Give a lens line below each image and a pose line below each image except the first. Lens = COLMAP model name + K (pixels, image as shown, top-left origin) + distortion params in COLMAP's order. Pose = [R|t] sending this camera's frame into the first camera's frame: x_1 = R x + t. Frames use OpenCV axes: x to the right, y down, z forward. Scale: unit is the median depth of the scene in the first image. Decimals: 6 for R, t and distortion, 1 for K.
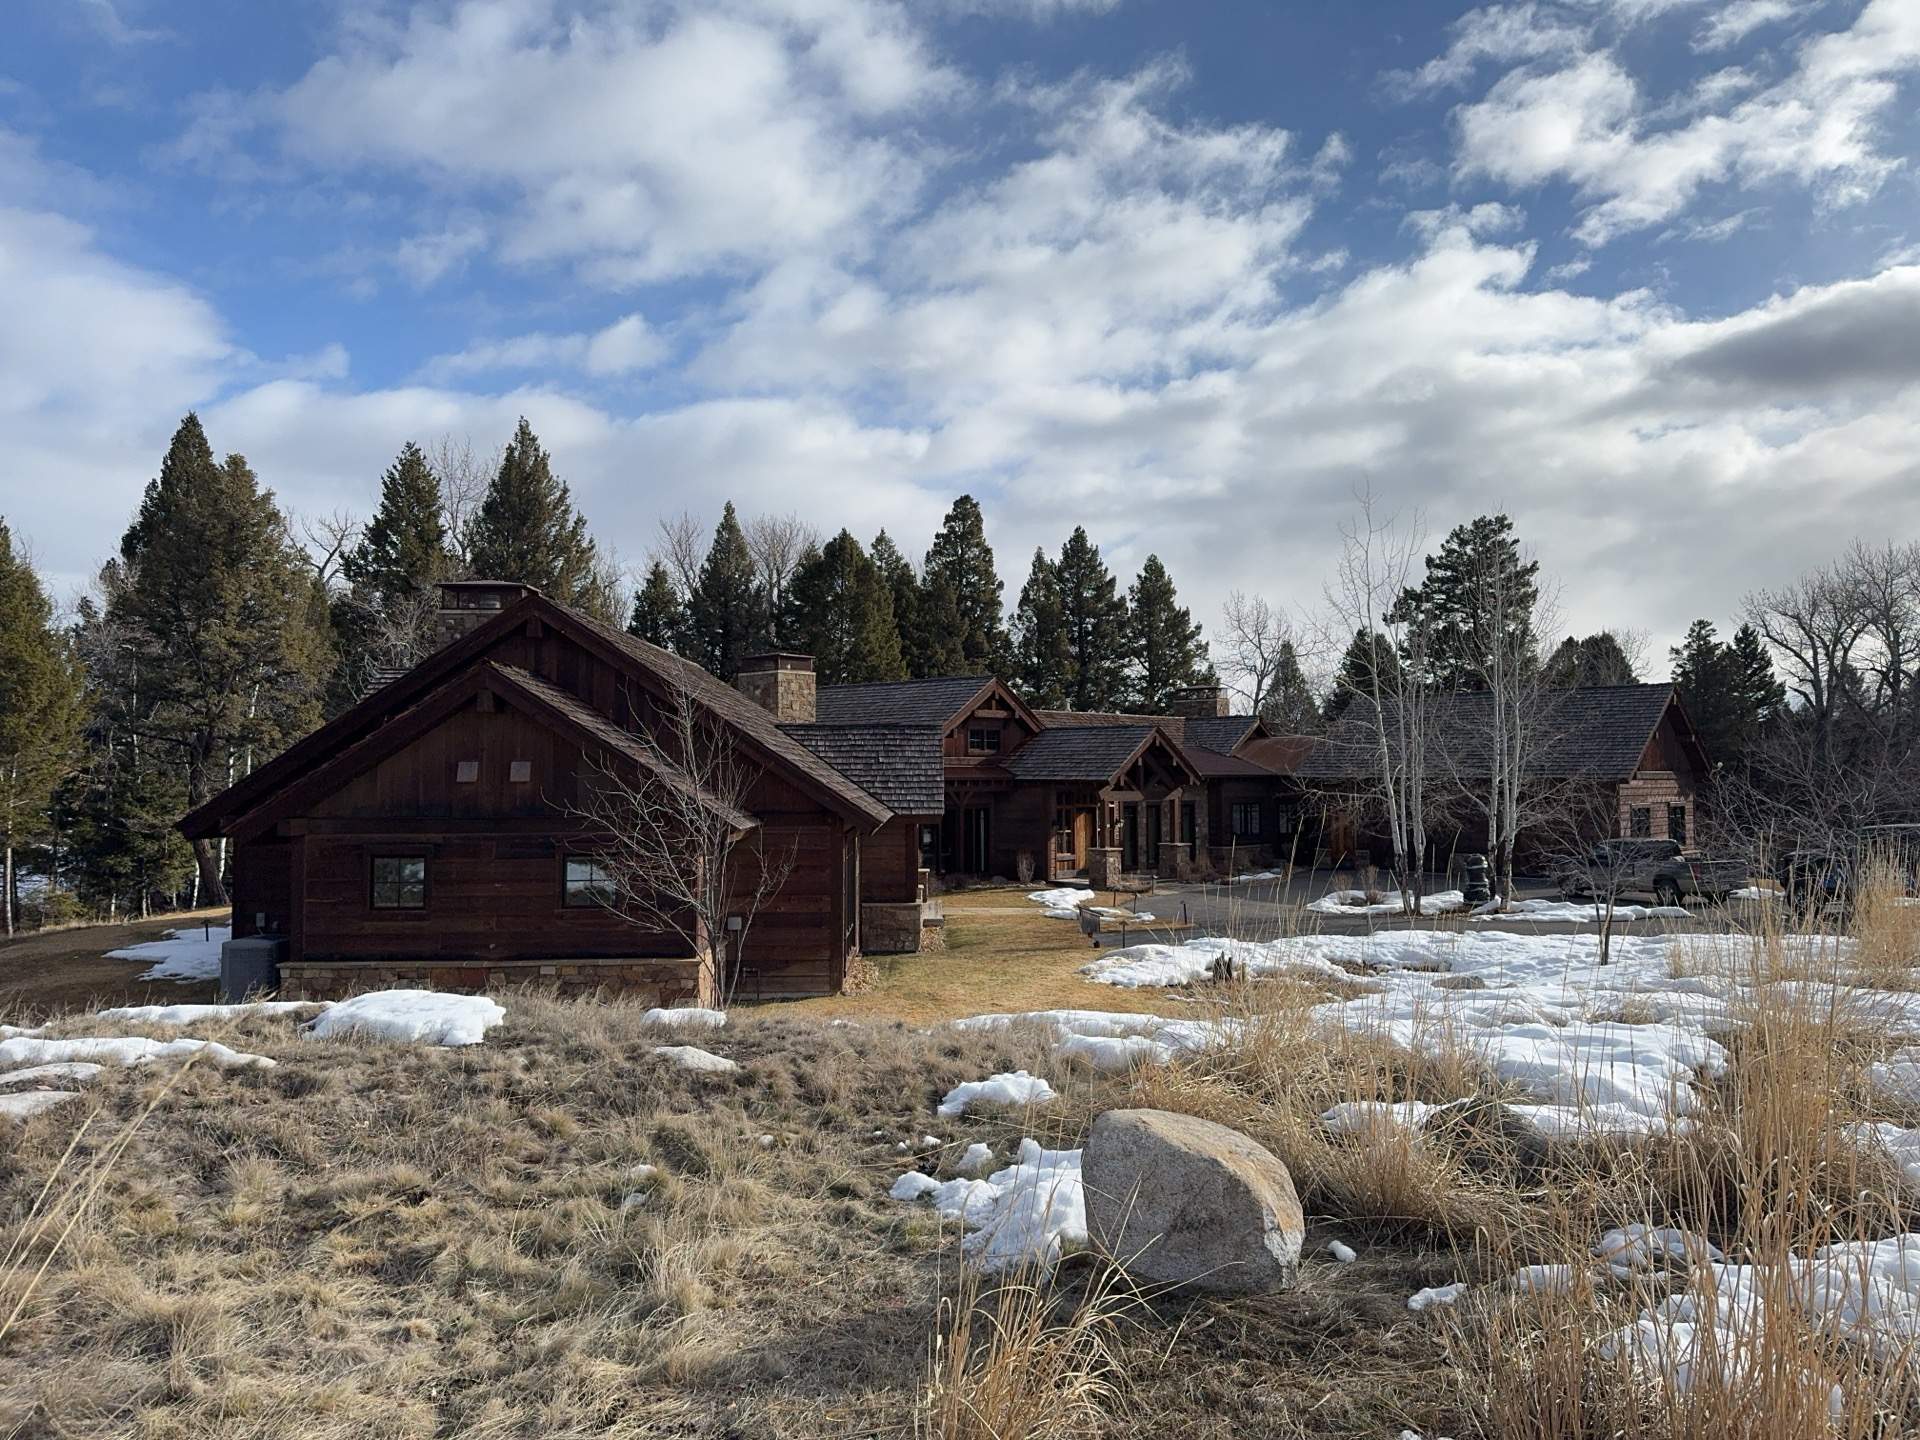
lens RADIAL K [[1333.6, 0, 960.0], [0, 1333.6, 720.0], [0, 0, 1]] dist [0.154445, -0.259630]
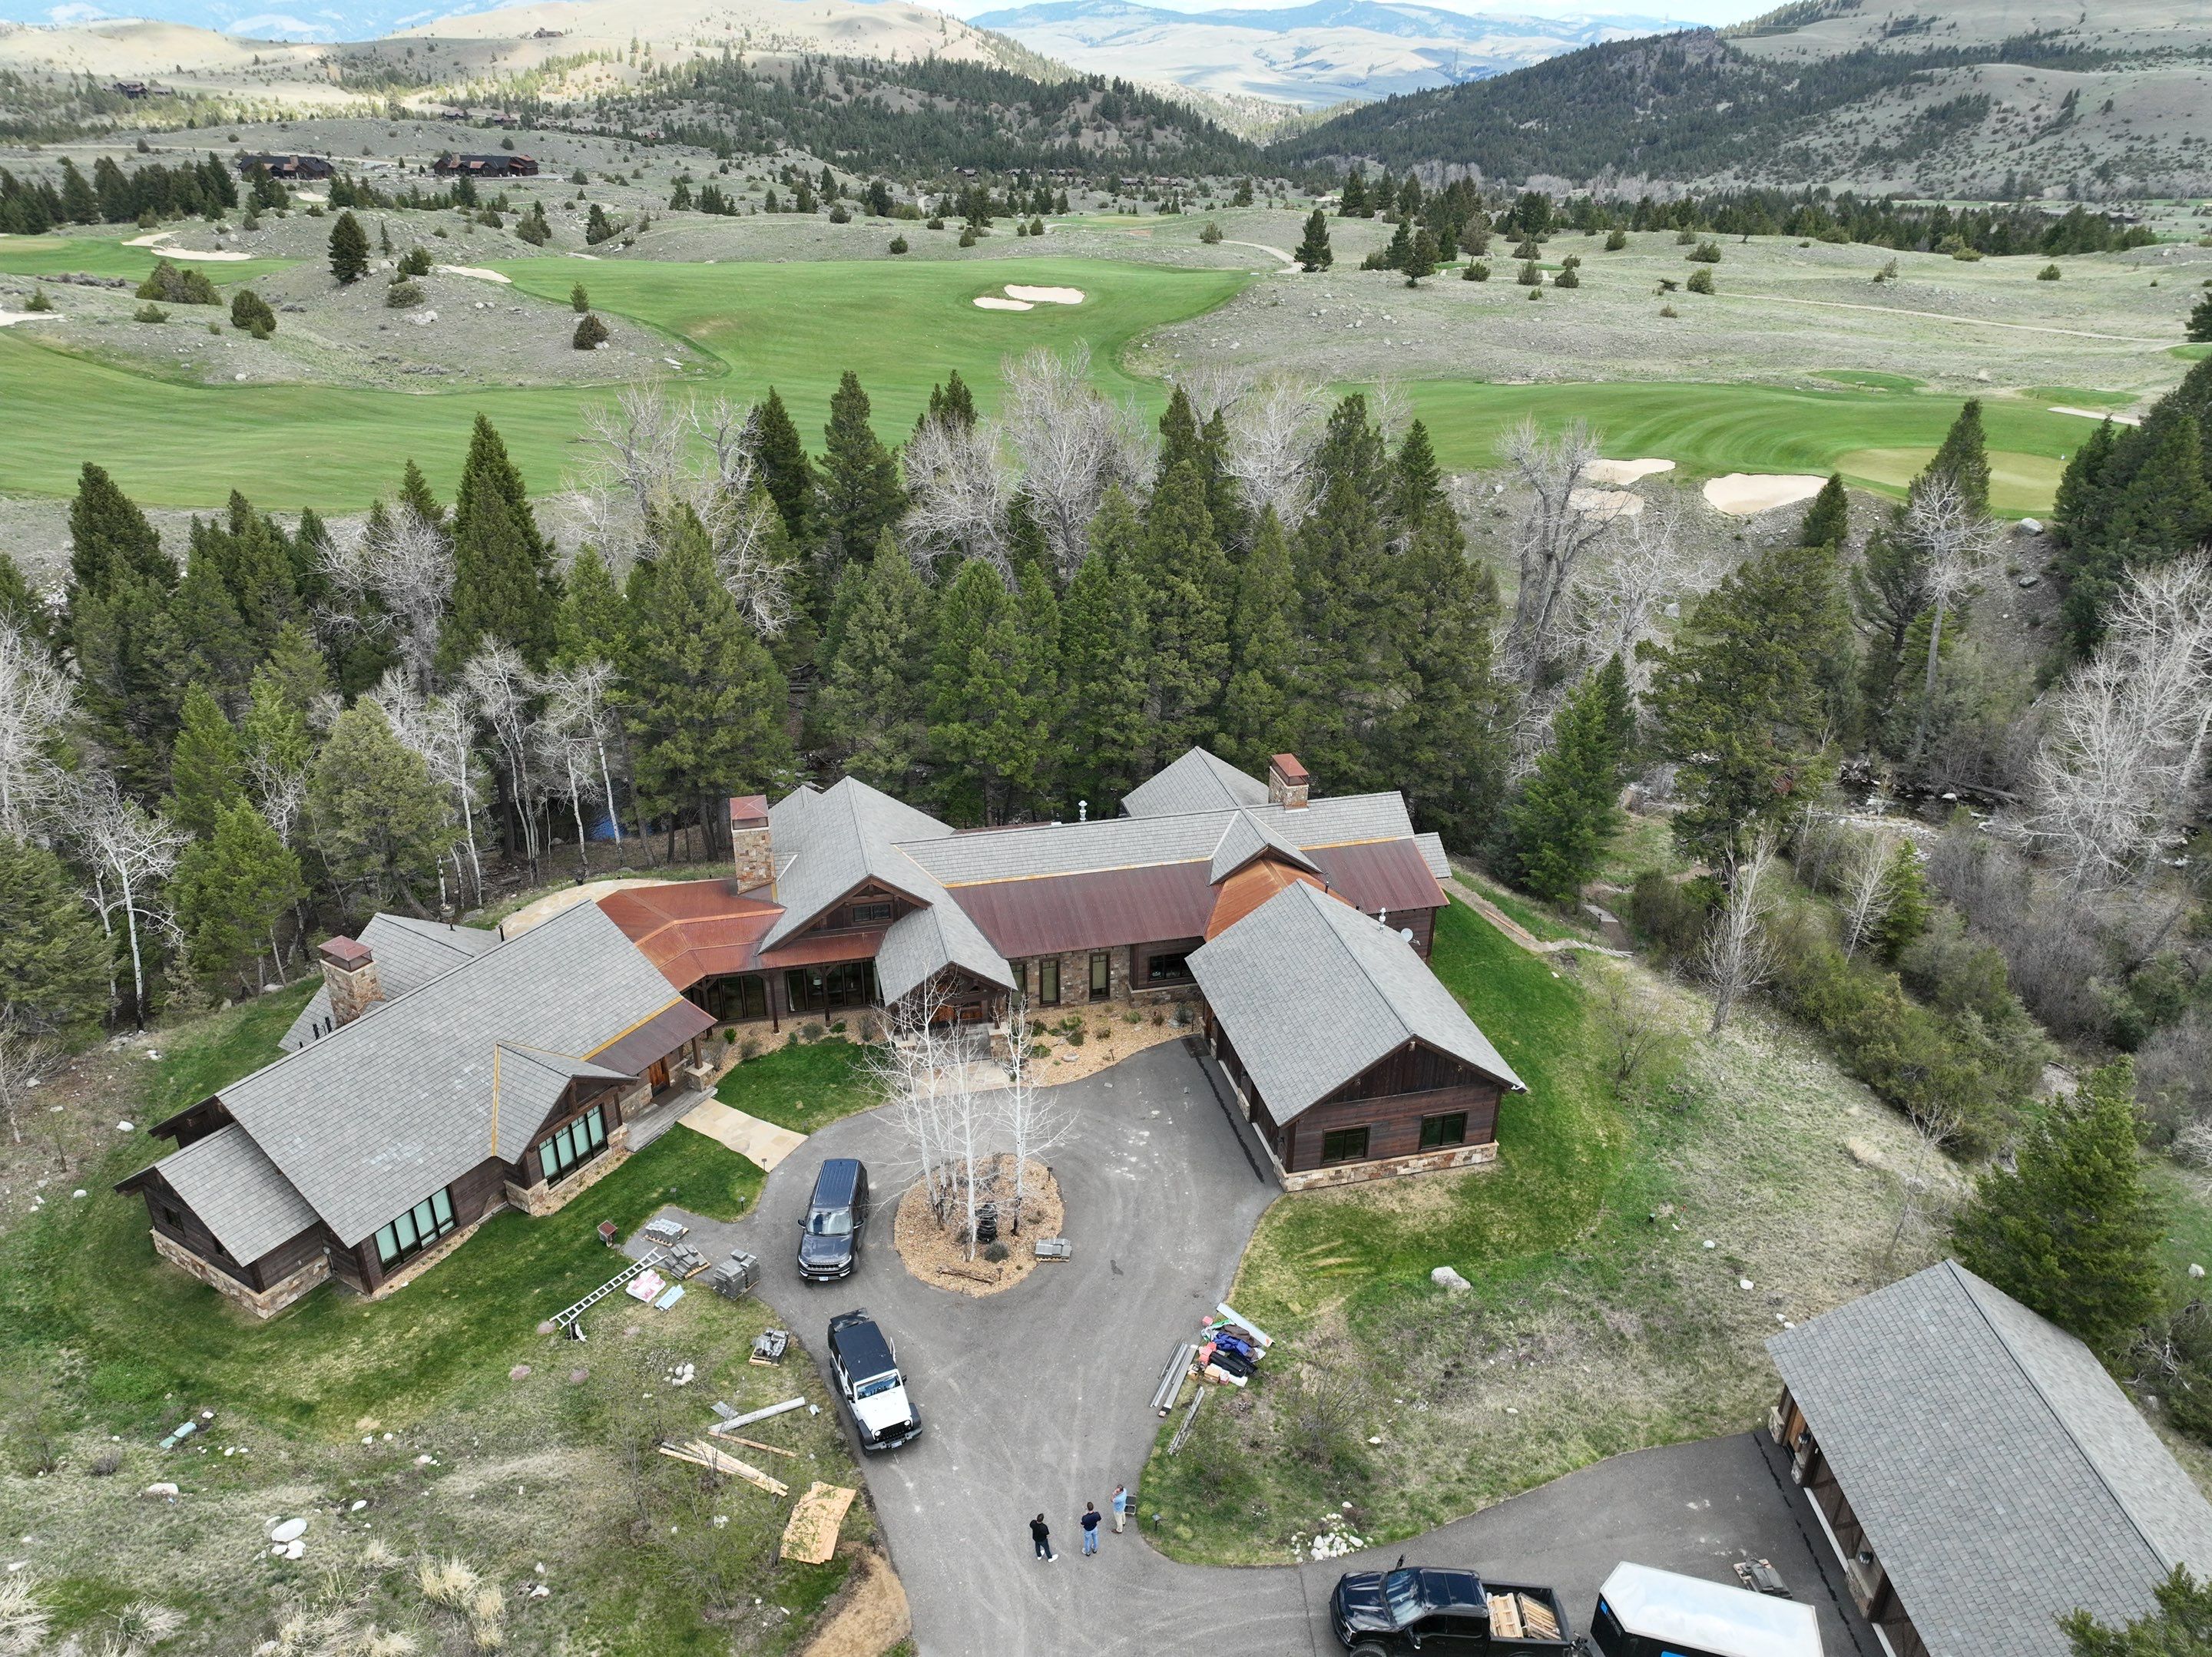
lens RADIAL K [[1554.7, 0, 1100.0], [0, 1554.7, 827.5], [0, 0, 1]] dist [-0.003151, 0.021372]
pose [[0.840688, 0.248215, -0.481282, 0.545698], [0.012624, 0.879538, 0.475661, -0.461844], [0.541372, -0.405959, 0.736284, 0.051467]]
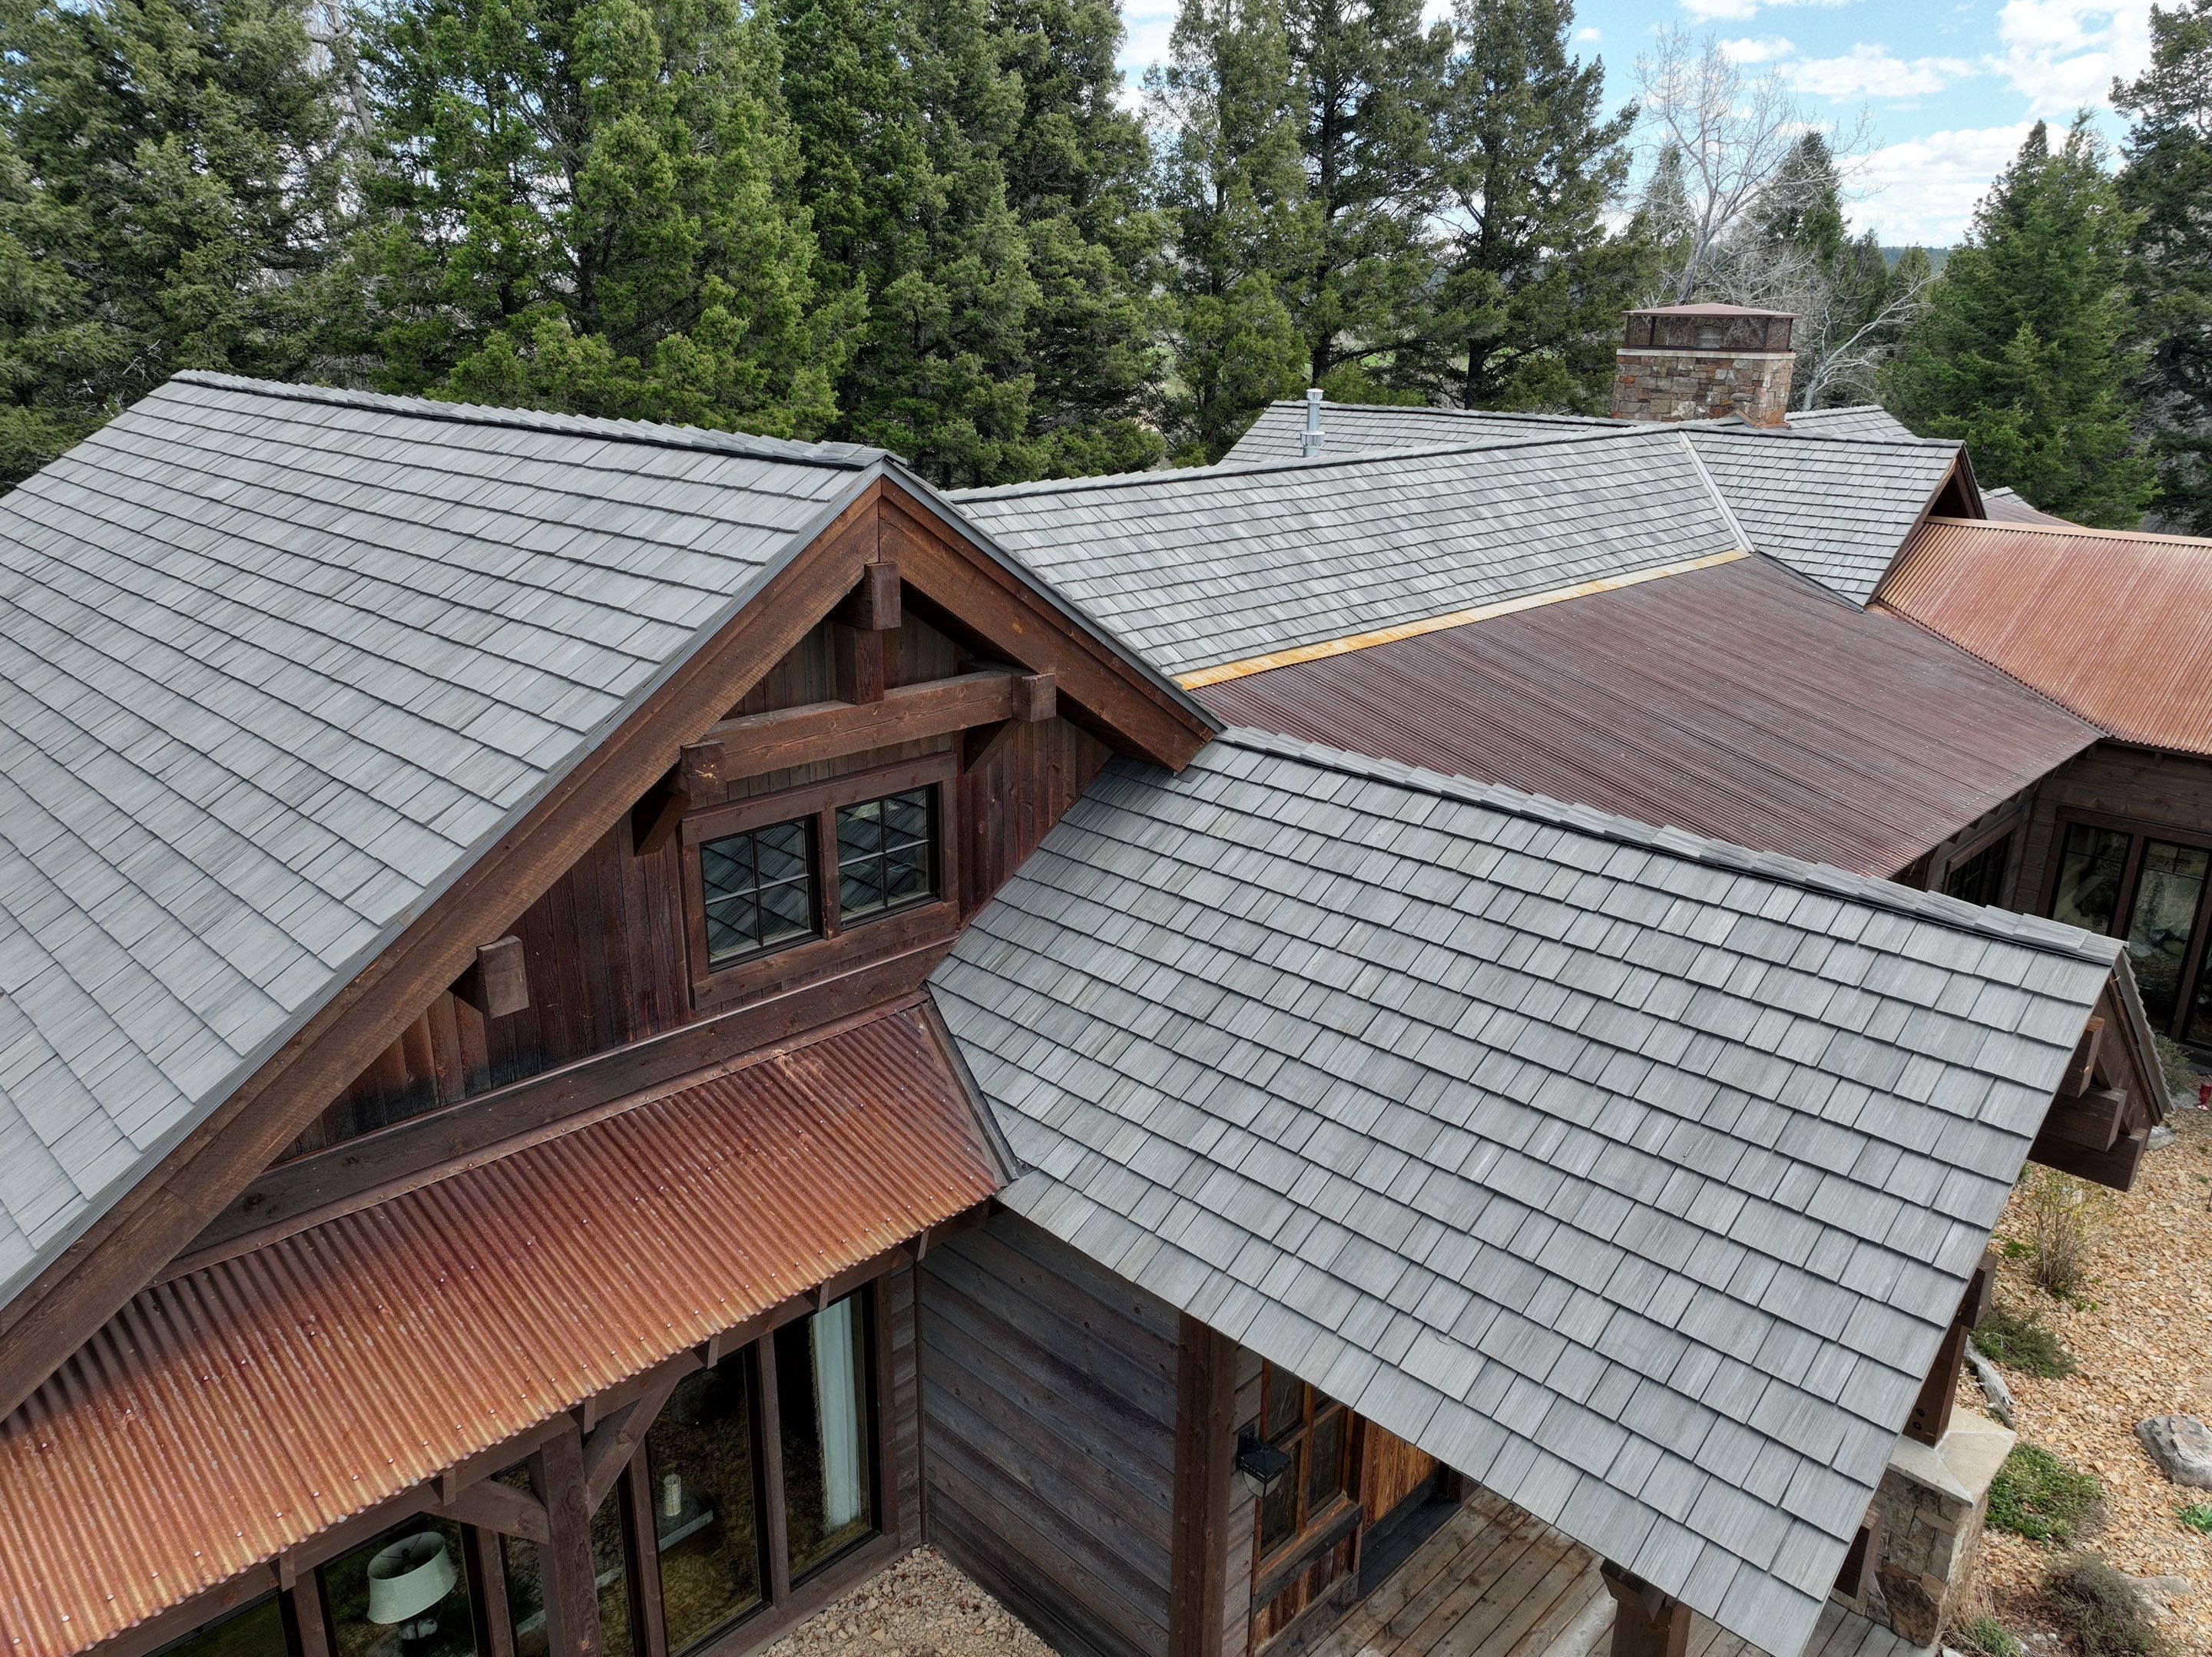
lens RADIAL K [[1554.7, 0, 1100.0], [0, 1554.7, 827.5], [0, 0, 1]] dist [-0.003151, 0.021372]
pose [[0.999774, 0.018361, -0.010749, 0.032939], [-0.013368, 0.935141, 0.354025, -0.033770], [0.016552, -0.353801, 0.935174, 0.519867]]
